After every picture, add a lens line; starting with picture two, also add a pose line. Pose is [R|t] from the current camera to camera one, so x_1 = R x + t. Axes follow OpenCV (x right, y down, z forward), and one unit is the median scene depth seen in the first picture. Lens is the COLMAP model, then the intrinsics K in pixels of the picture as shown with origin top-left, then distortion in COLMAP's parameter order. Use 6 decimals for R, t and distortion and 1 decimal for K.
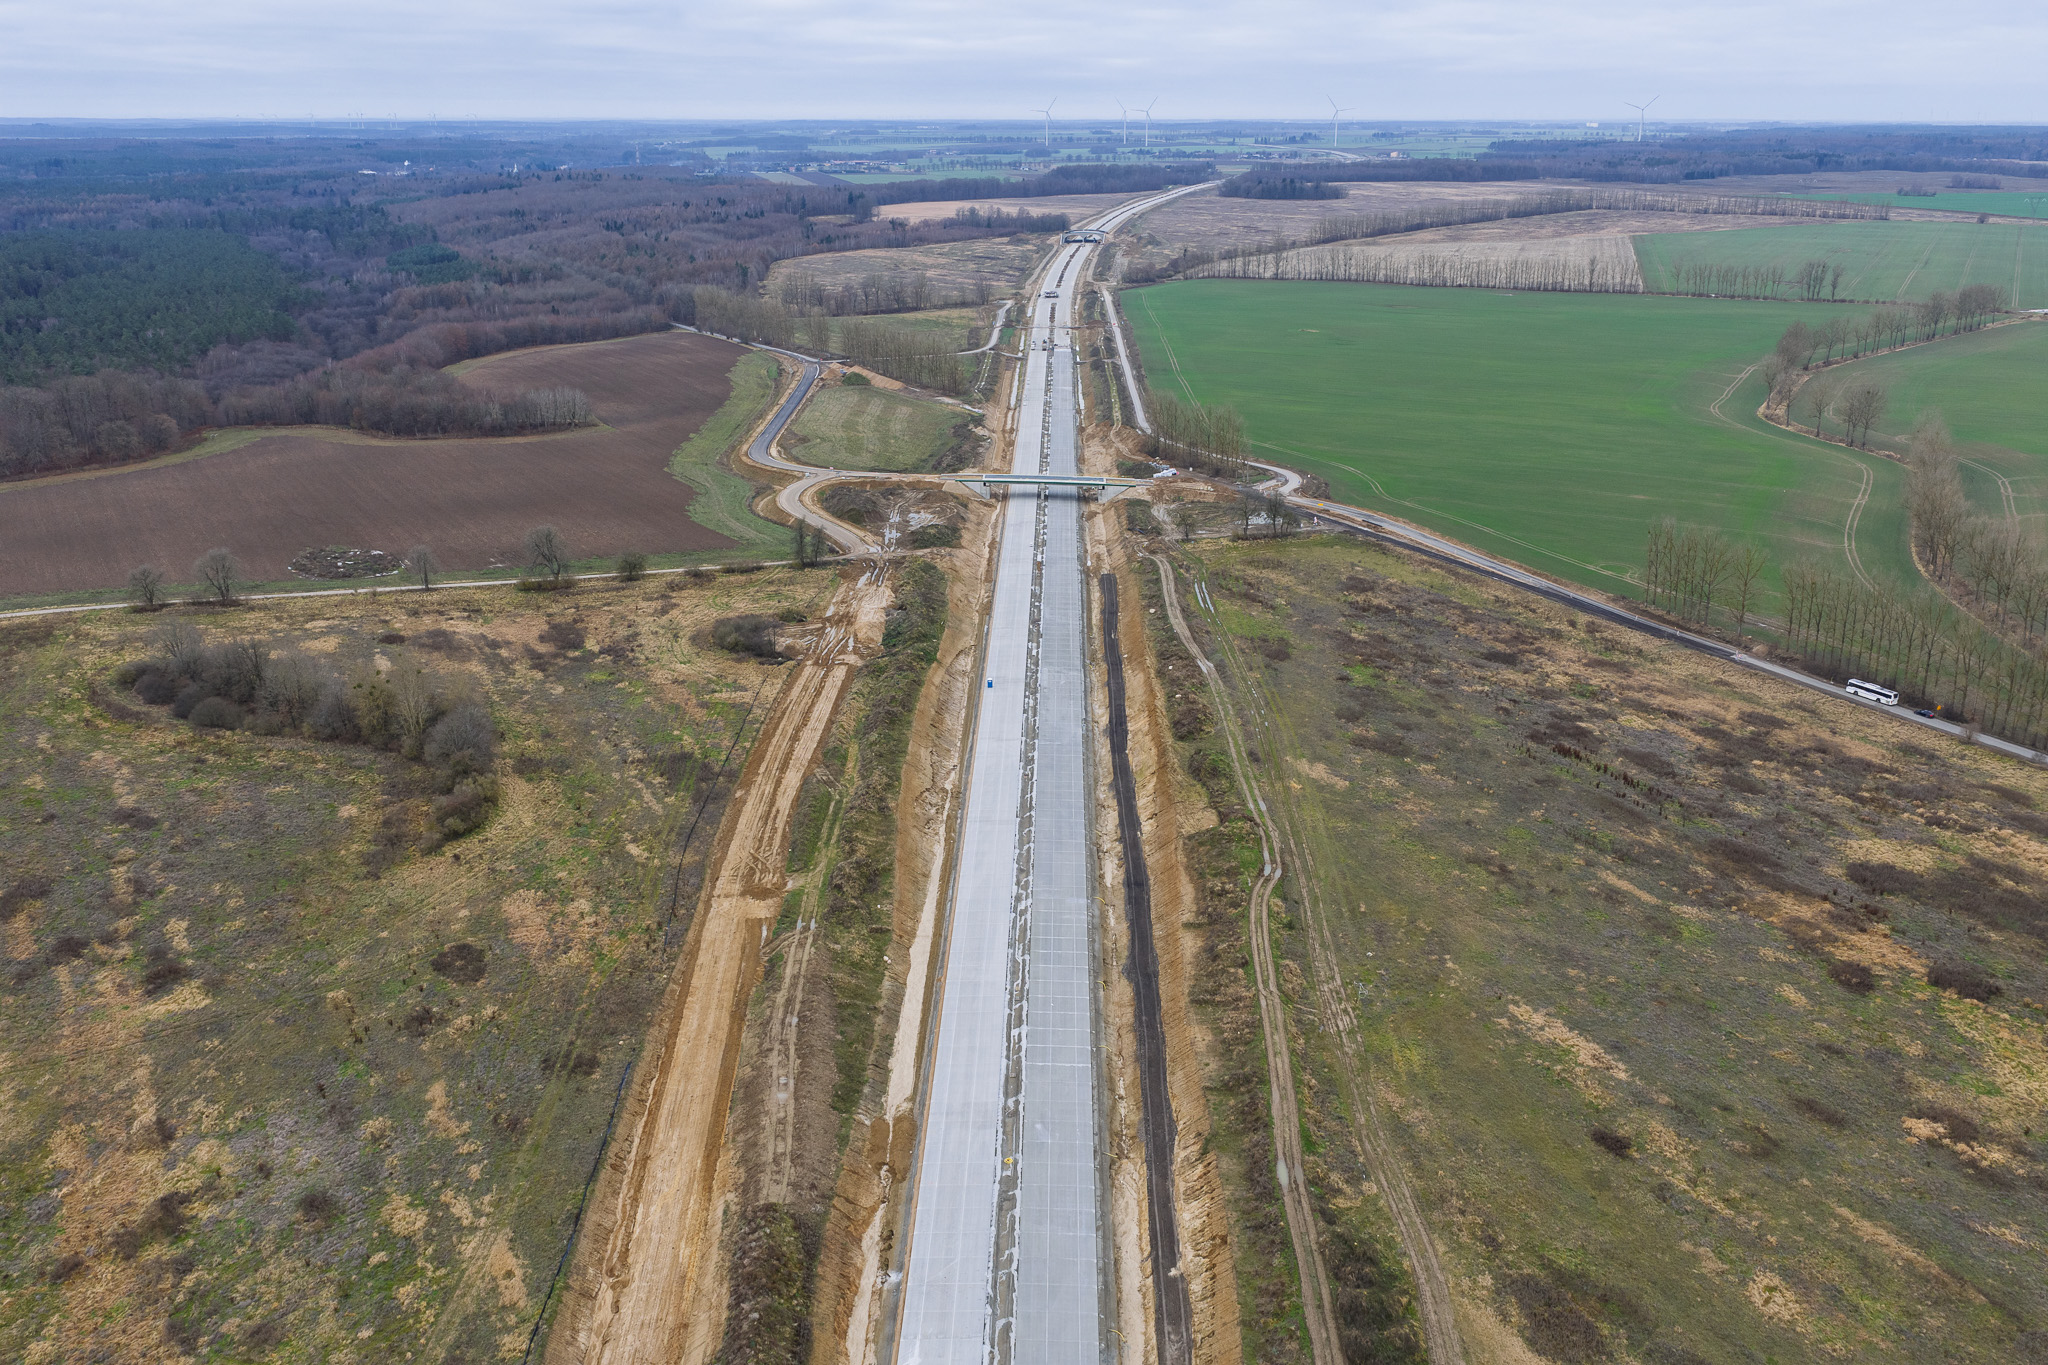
lens RADIAL K [[1711.1, 0, 1024.0], [0, 1711.1, 682.5], [0, 0, 1]] dist [-0.006156, -0.010429]
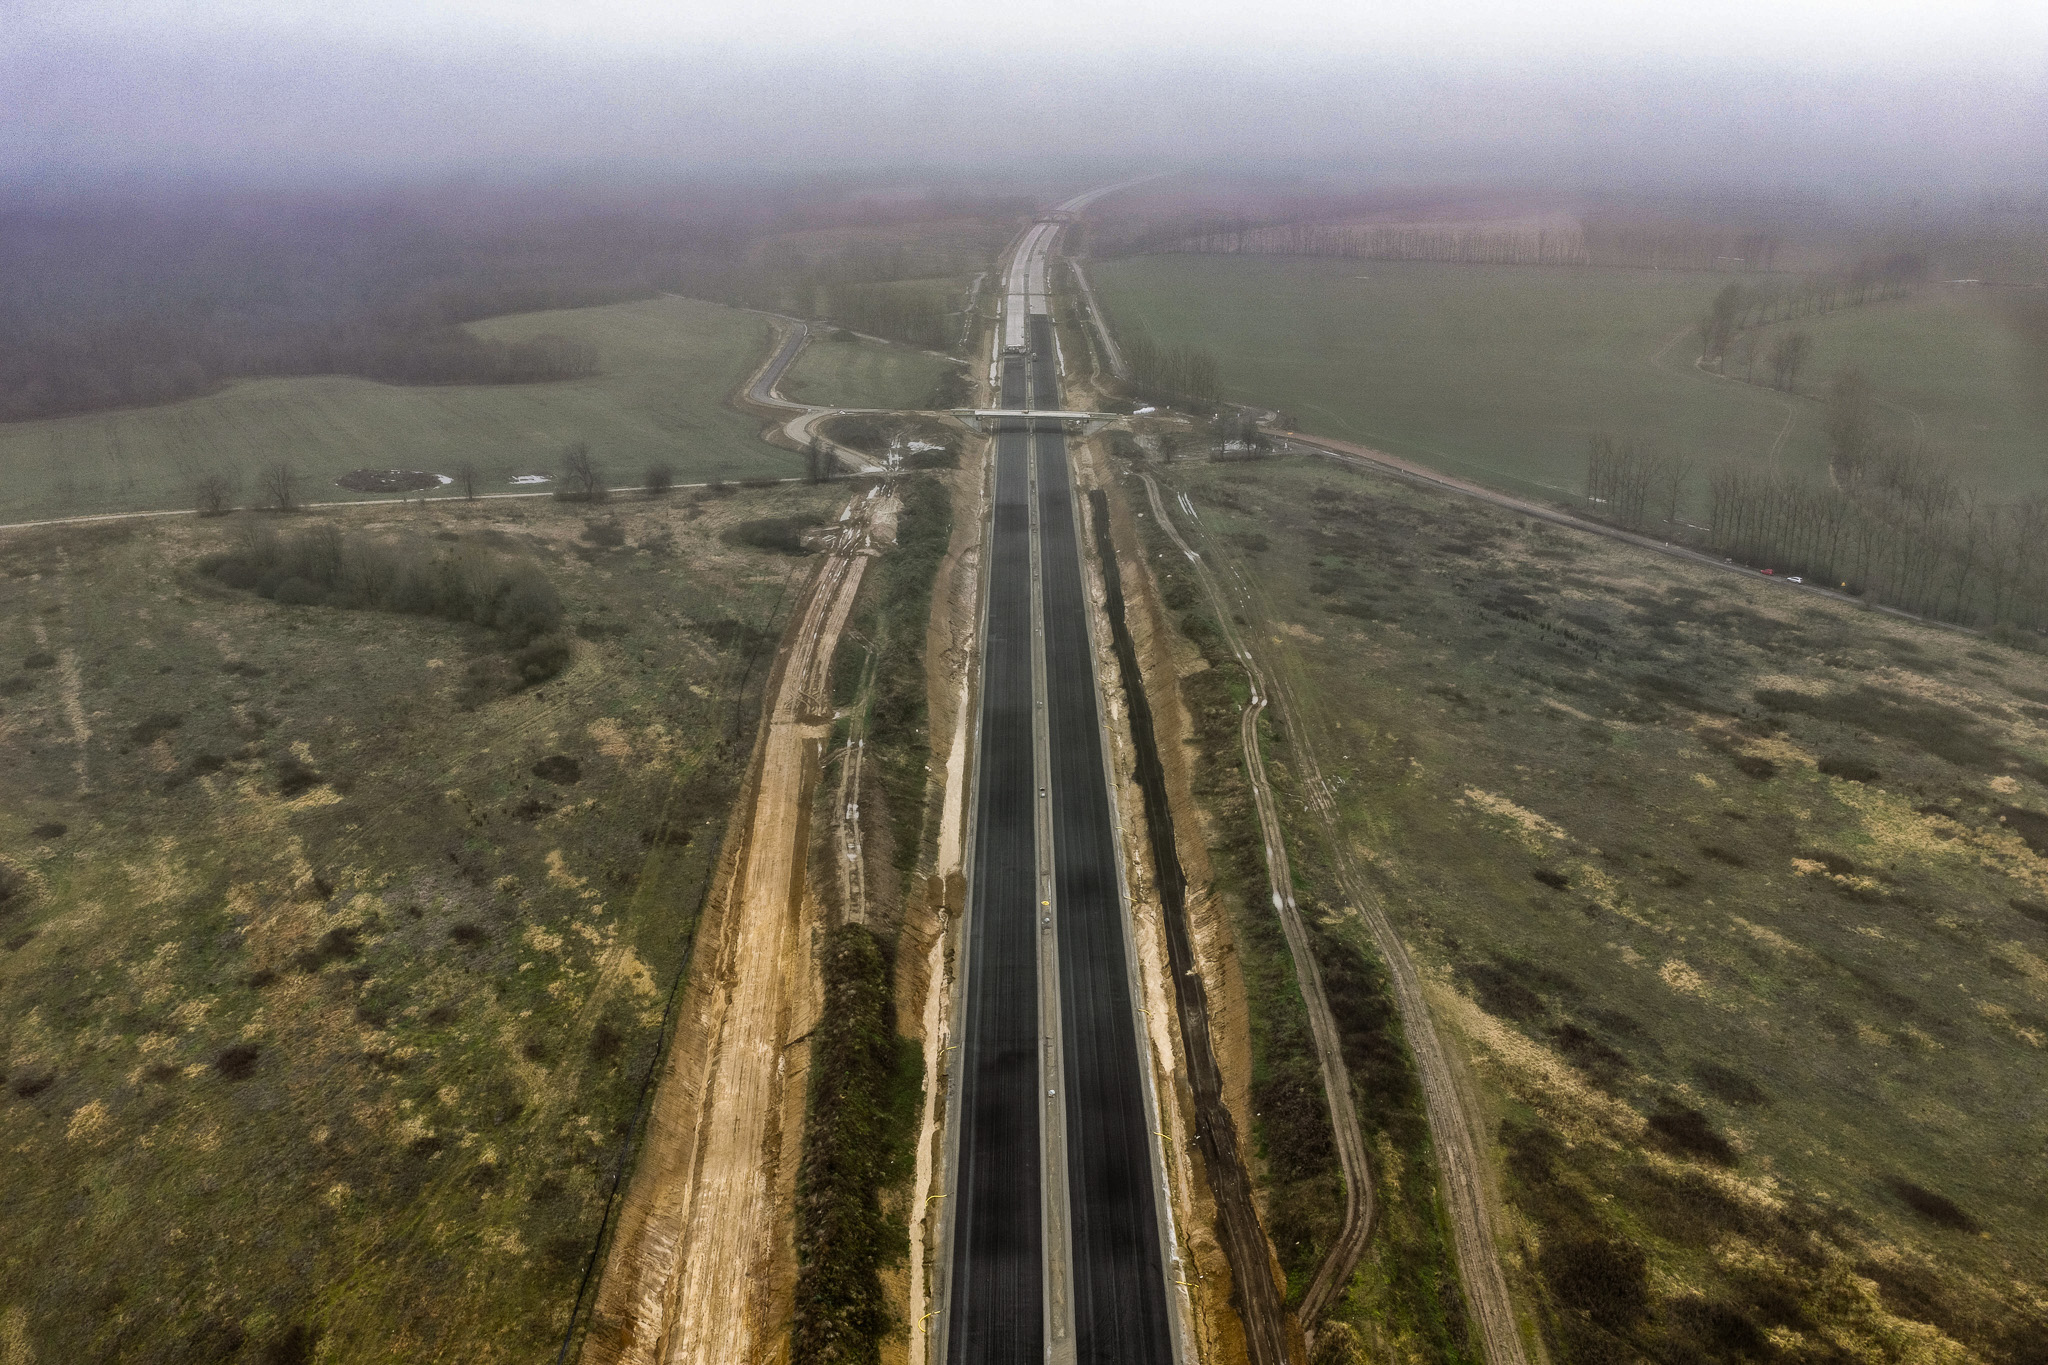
lens RADIAL K [[1711.1, 0, 1024.0], [0, 1711.1, 682.5], [0, 0, 1]] dist [-0.006156, -0.010429]
pose [[0.999691, -0.003925, 0.024563, -0.026364], [0.003895, 0.999992, 0.001251, 0.062229], [-0.024567, -0.001155, 0.999698, -0.092124]]
